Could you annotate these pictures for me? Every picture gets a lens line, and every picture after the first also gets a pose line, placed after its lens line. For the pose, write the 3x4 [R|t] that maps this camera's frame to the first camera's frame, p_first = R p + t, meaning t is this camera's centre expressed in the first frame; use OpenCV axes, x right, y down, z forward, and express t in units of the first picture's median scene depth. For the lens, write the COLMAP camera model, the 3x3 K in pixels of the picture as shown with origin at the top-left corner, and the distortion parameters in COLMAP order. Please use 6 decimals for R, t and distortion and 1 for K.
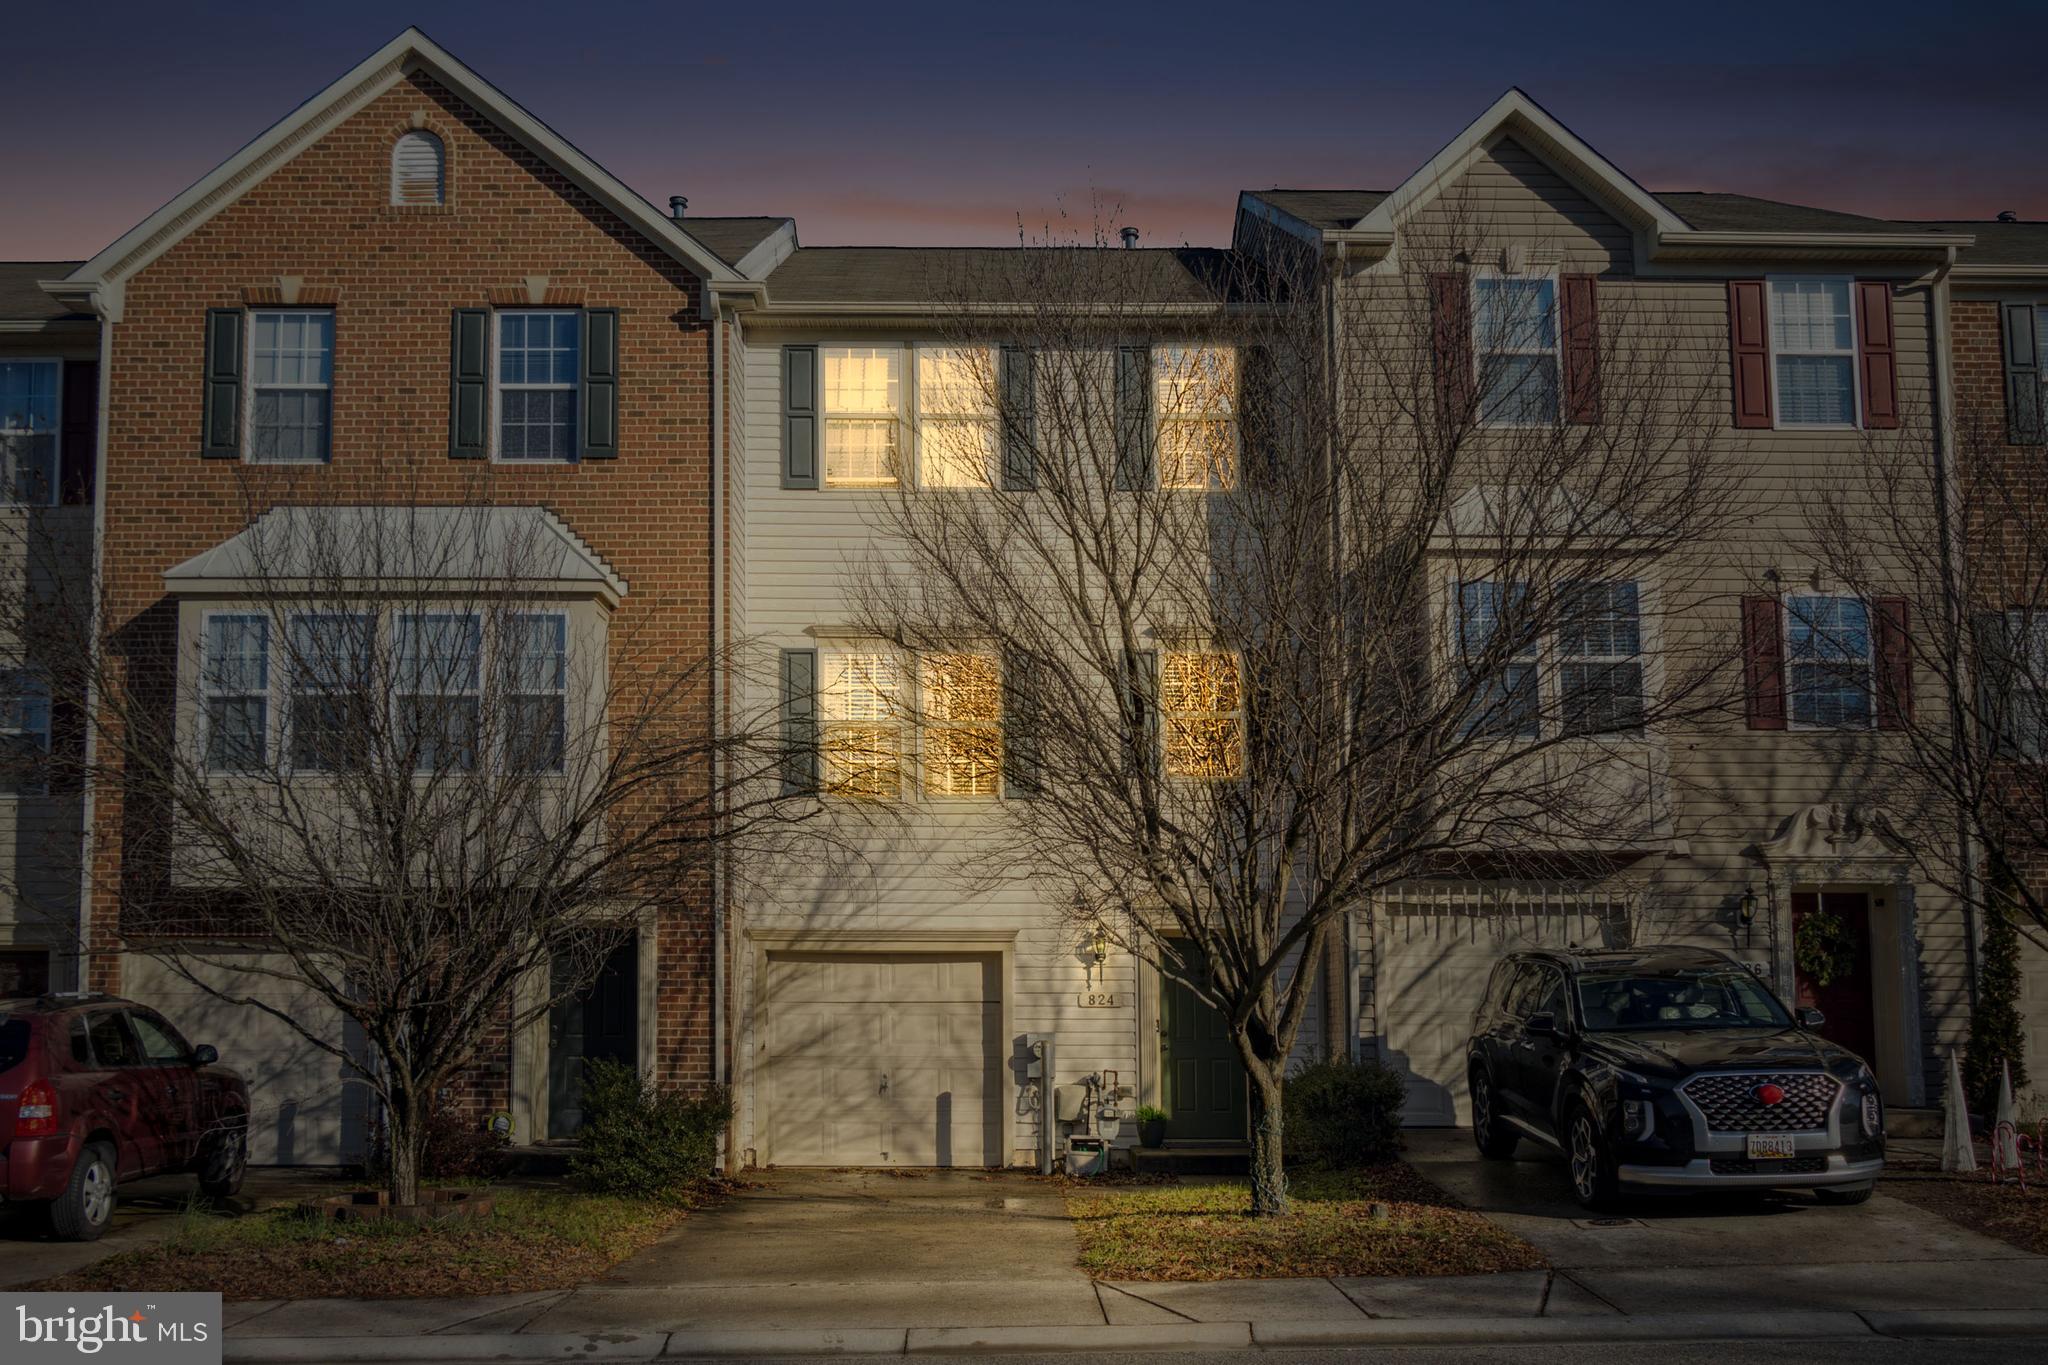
lens RADIAL K [[1916.1, 0, 1024.4], [0, 1916.1, 688.4], [0, 0, 1]] dist [-0.005284, 0.000000]
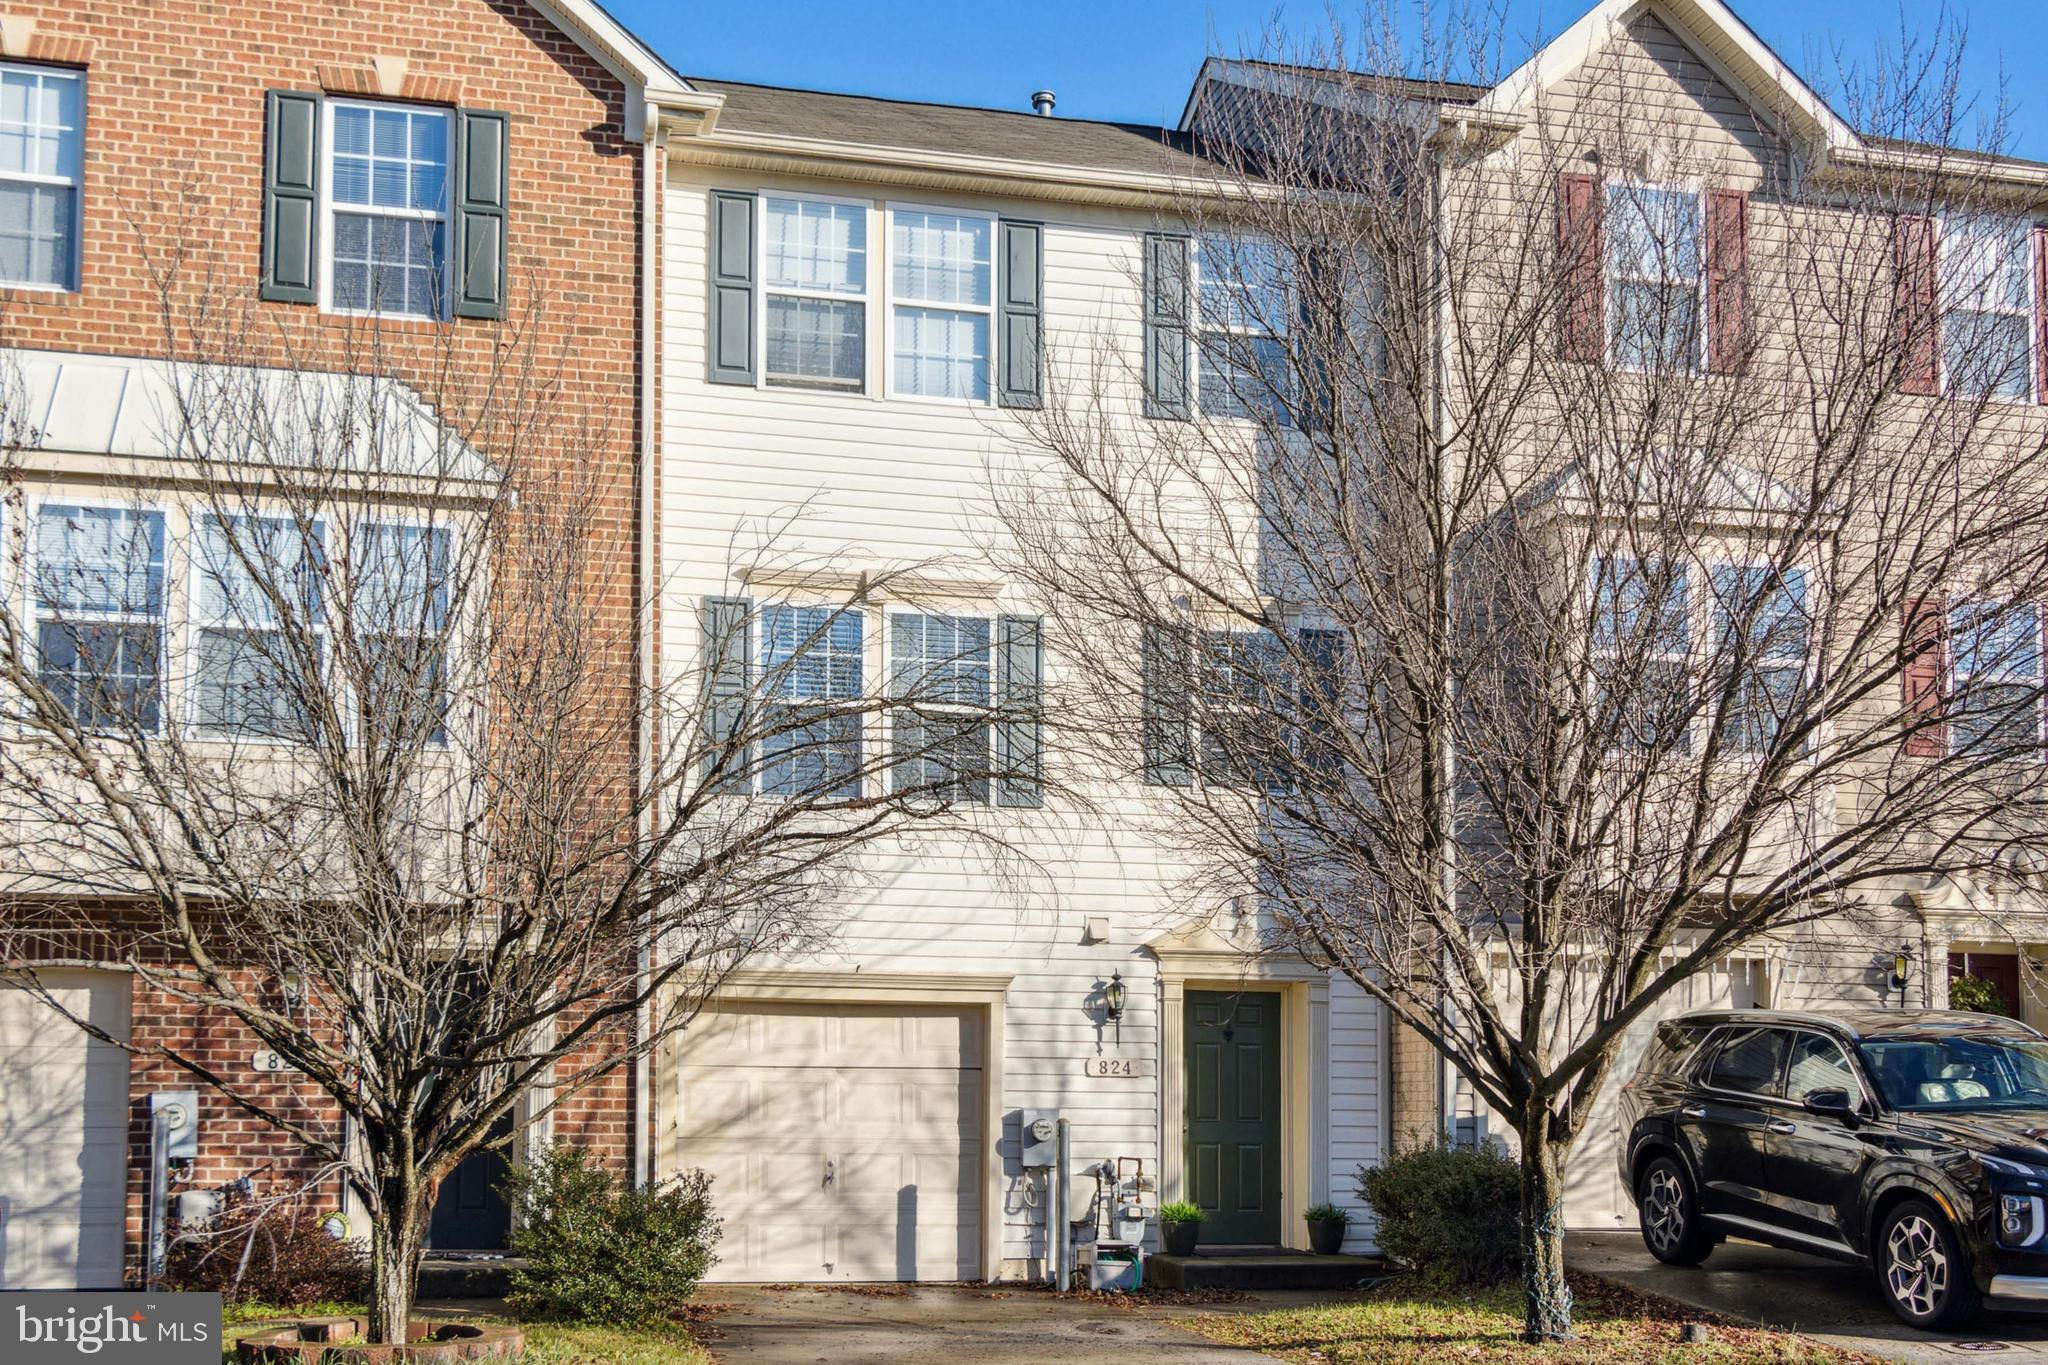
lens RADIAL K [[2305.9, 0, 1018.3], [0, 2305.9, 775.2], [0, 0, 1]] dist [0.028298, 0.000000]
pose [[0.975035, 0.040135, 0.218393, -0.208228], [-0.046649, 0.998605, 0.024750, 0.021908], [-0.217095, -0.034320, 0.975547, 0.093807]]
